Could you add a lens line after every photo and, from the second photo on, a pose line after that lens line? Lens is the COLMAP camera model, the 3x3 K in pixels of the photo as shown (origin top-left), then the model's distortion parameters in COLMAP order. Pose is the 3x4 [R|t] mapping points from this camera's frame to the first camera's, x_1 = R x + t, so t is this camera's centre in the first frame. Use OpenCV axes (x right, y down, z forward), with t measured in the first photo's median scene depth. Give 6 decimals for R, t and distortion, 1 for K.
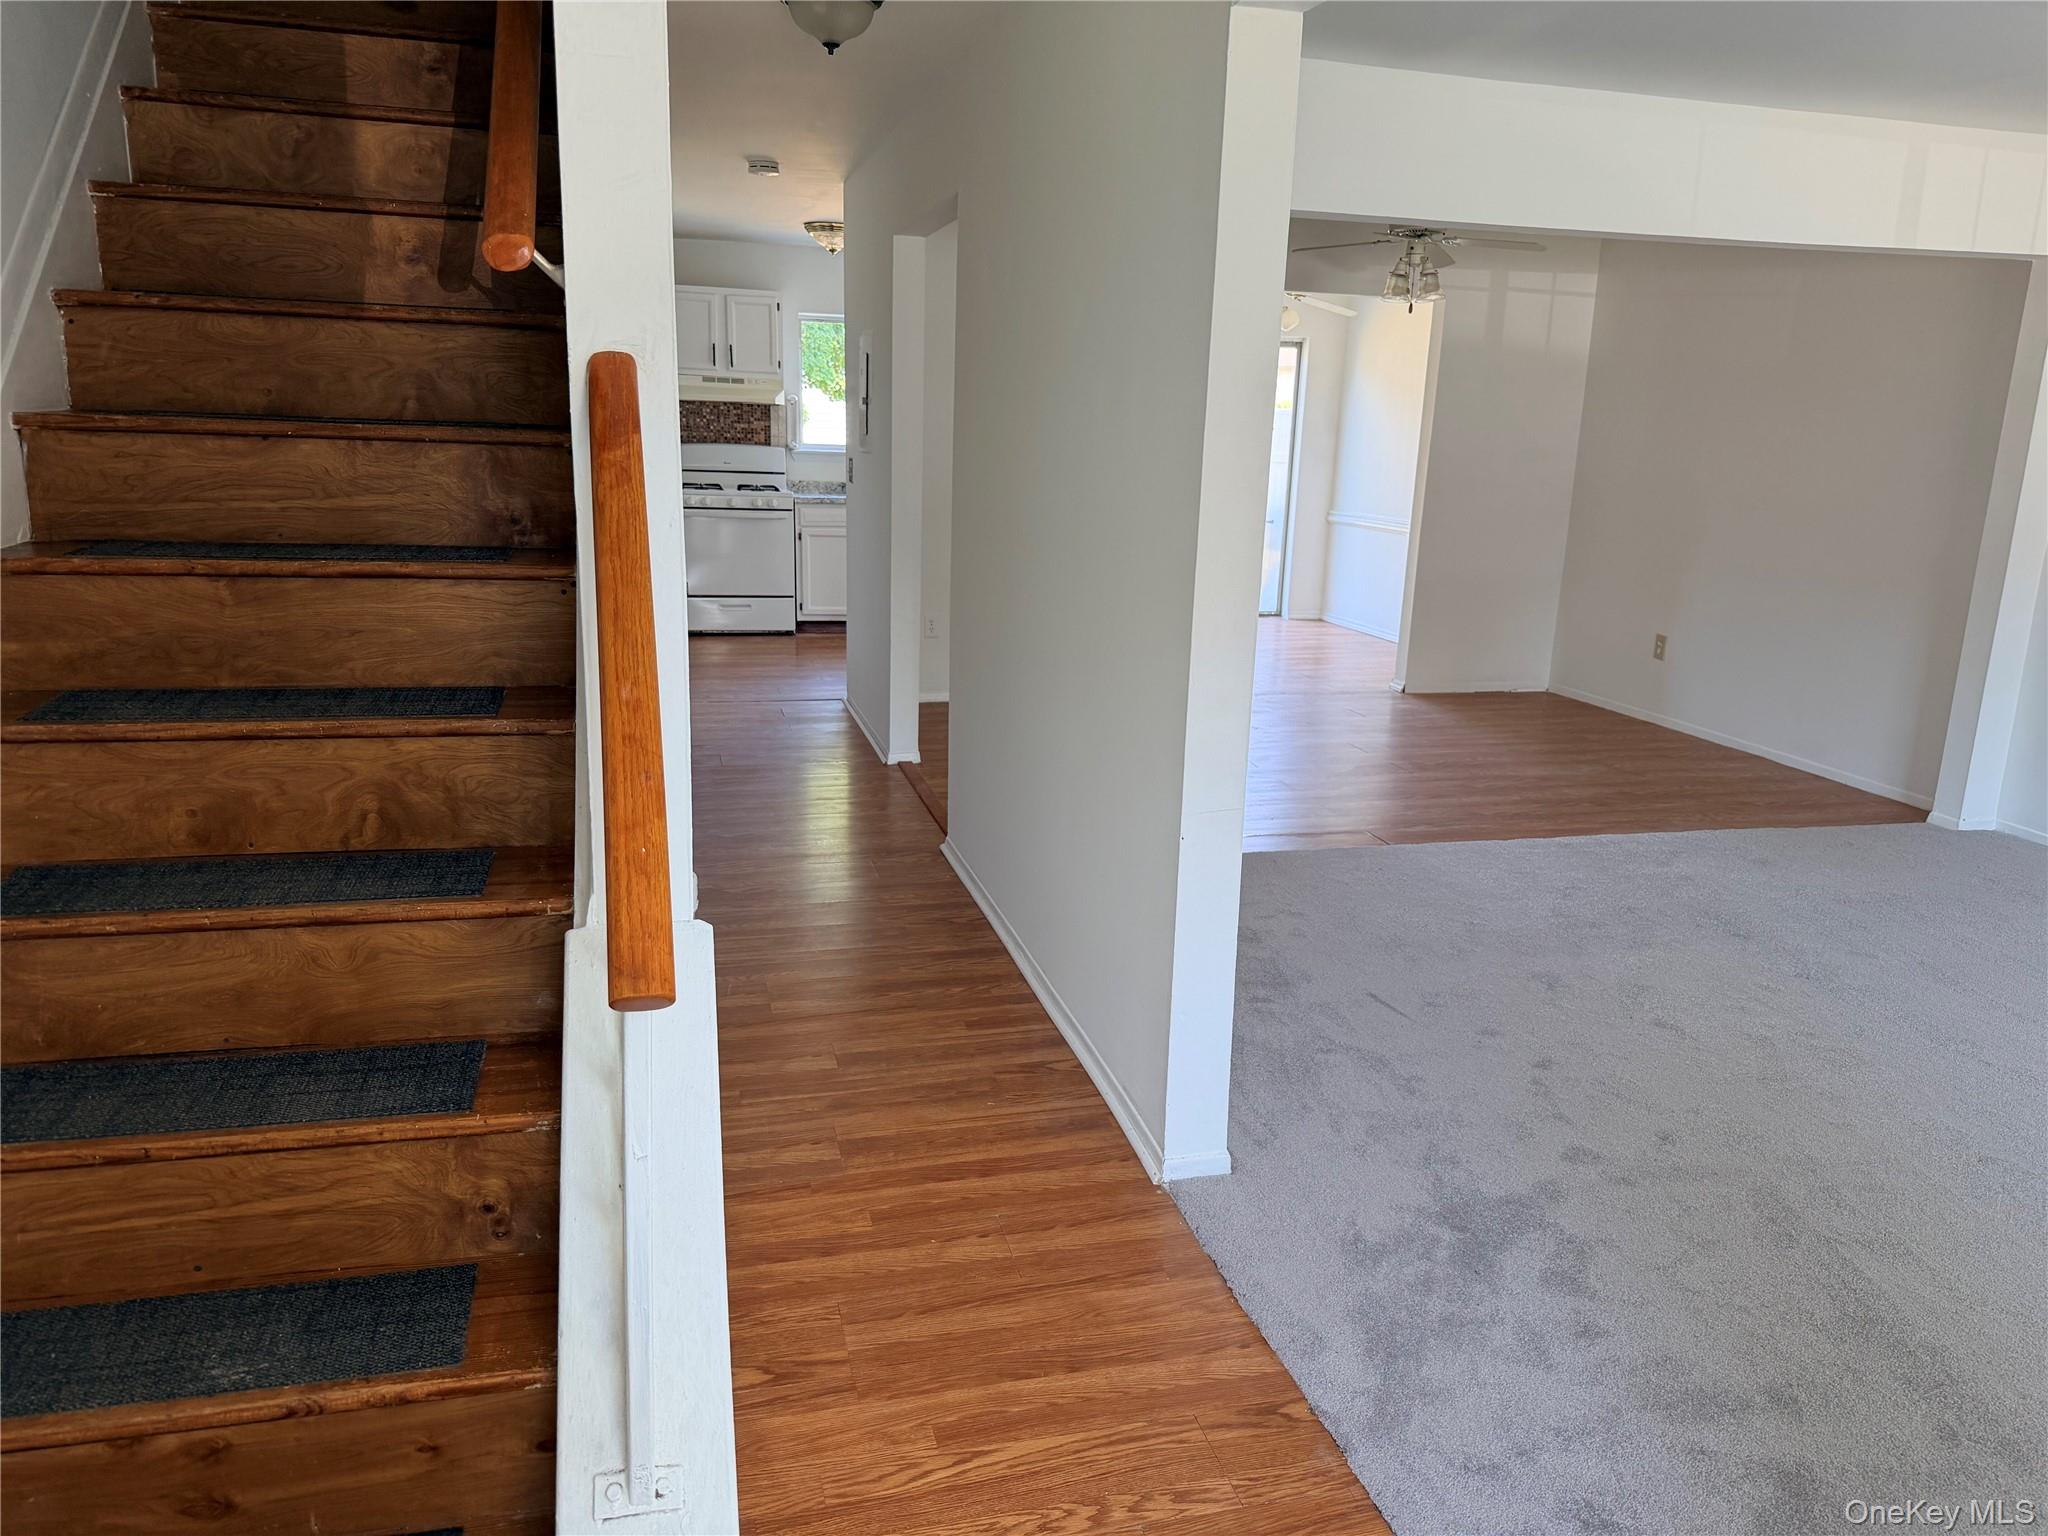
lens RADIAL K [[1423.7, 0, 1015.1], [0, 1423.7, 752.0], [0, 0, 1]] dist [0.005599, -0.060402]
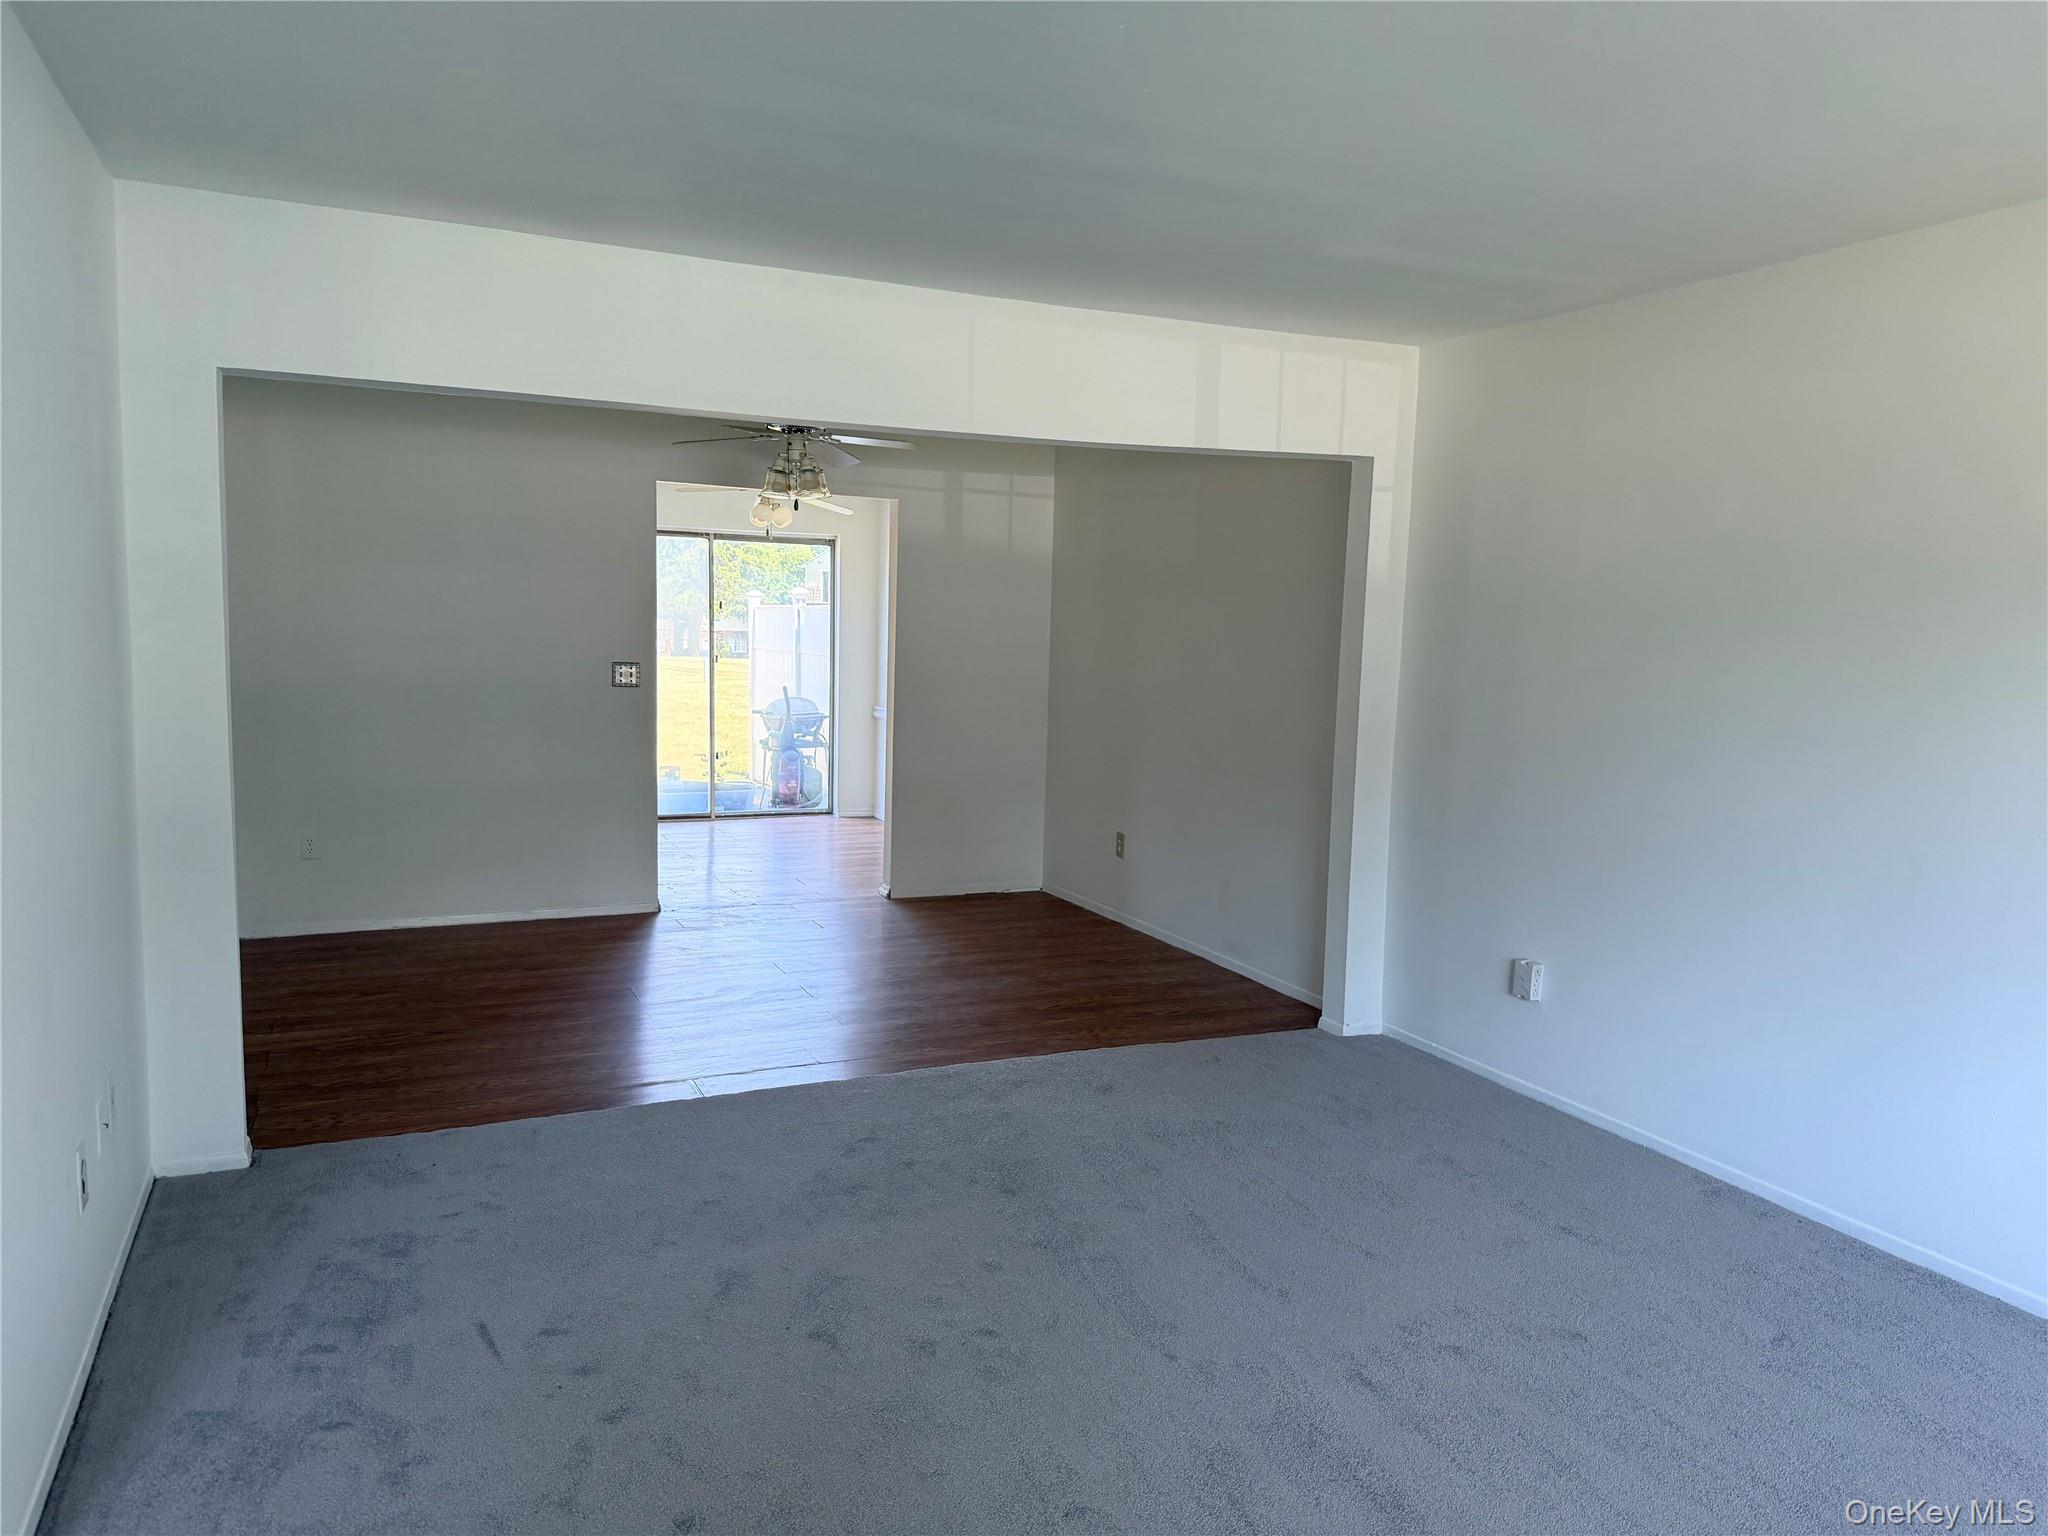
lens RADIAL K [[1391.5, 0, 1025.2], [0, 1391.5, 771.8], [0, 0, 1]] dist [0.007608, -0.000780]
pose [[0.980472, -0.018890, 0.195750, 0.235399], [0.041442, 0.992870, -0.111765, -0.022504], [-0.192243, 0.117694, 0.974264, 0.077666]]
